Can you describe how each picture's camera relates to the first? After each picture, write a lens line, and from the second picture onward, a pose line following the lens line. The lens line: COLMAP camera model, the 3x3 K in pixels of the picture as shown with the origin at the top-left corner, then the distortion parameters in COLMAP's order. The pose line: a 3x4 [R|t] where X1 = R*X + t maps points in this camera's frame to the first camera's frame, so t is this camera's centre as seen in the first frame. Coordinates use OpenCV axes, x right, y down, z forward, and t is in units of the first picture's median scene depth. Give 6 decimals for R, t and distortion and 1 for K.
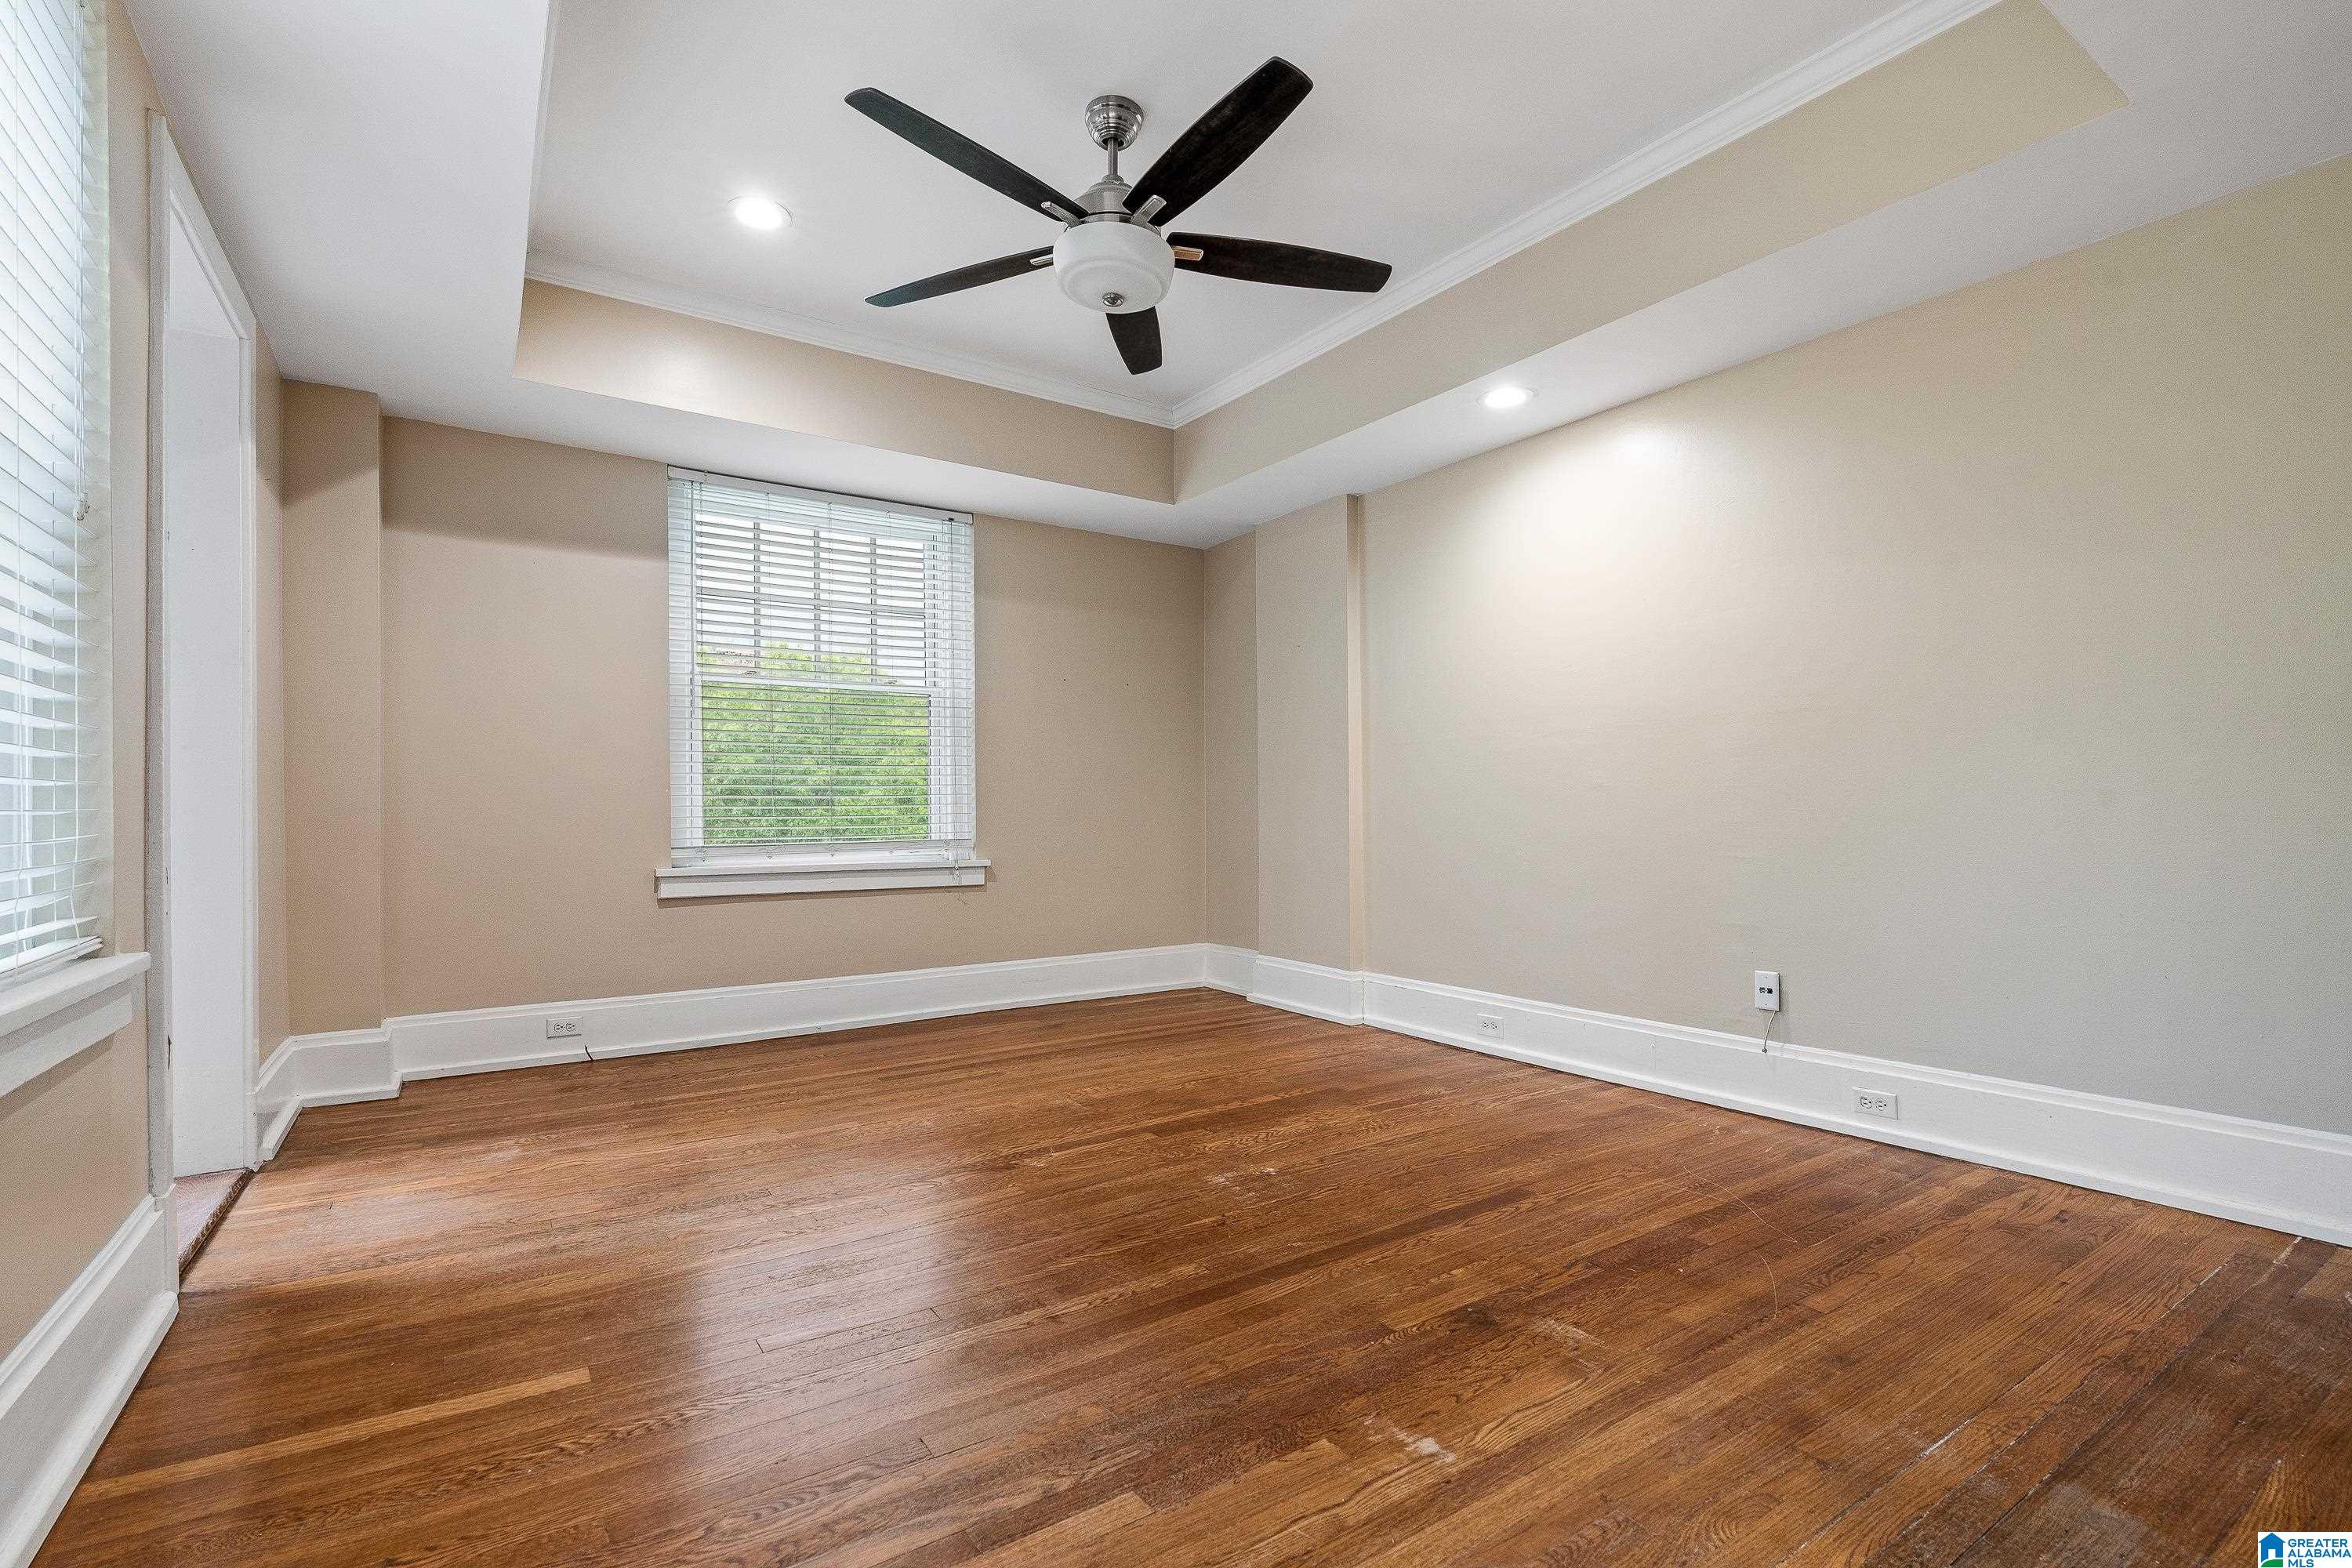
lens RADIAL K [[1068.0, 0, 1169.3], [0, 1068.0, 796.2], [0, 0, 1]] dist [-0.001294, 0.000359]
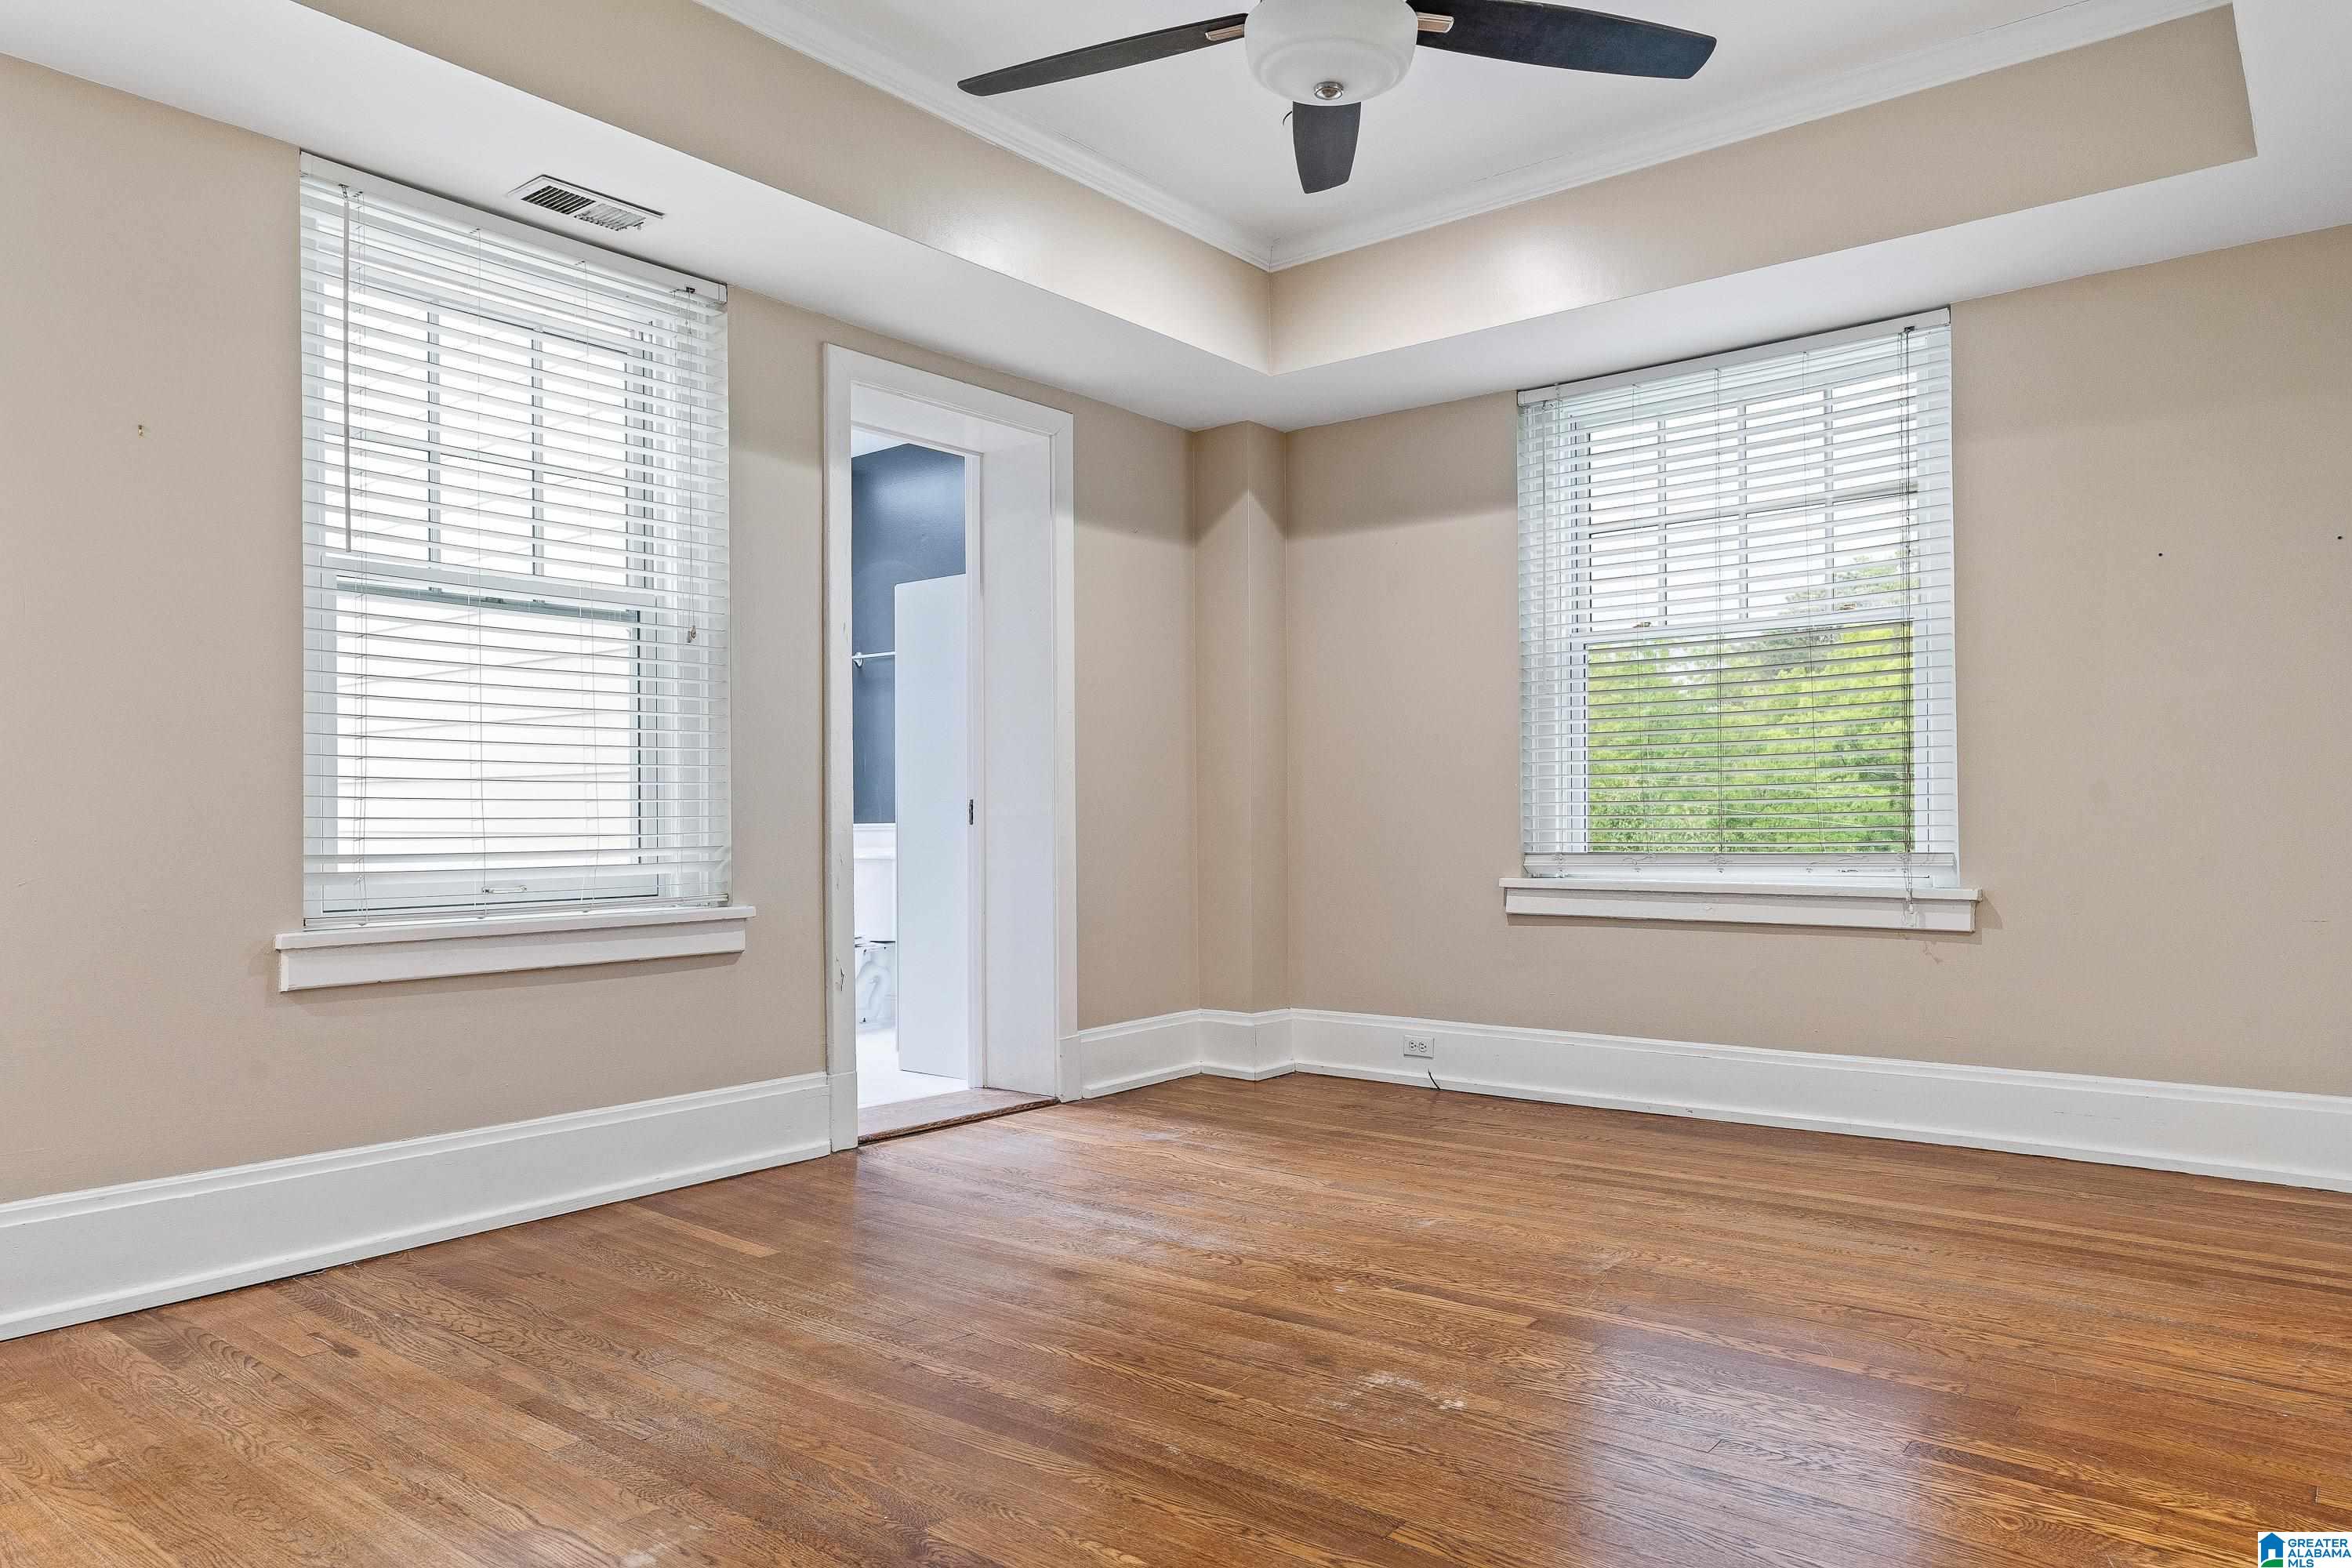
lens RADIAL K [[1512.6, 0, 1176.2], [0, 1512.6, 801.2], [0, 0, 1]] dist [0.003266, -0.001101]
pose [[0.308206, -0.005767, -0.951302, 0.724546], [0.021581, 0.999767, 0.000931, 0.001273], [0.951075, -0.020817, 0.308259, 0.490705]]
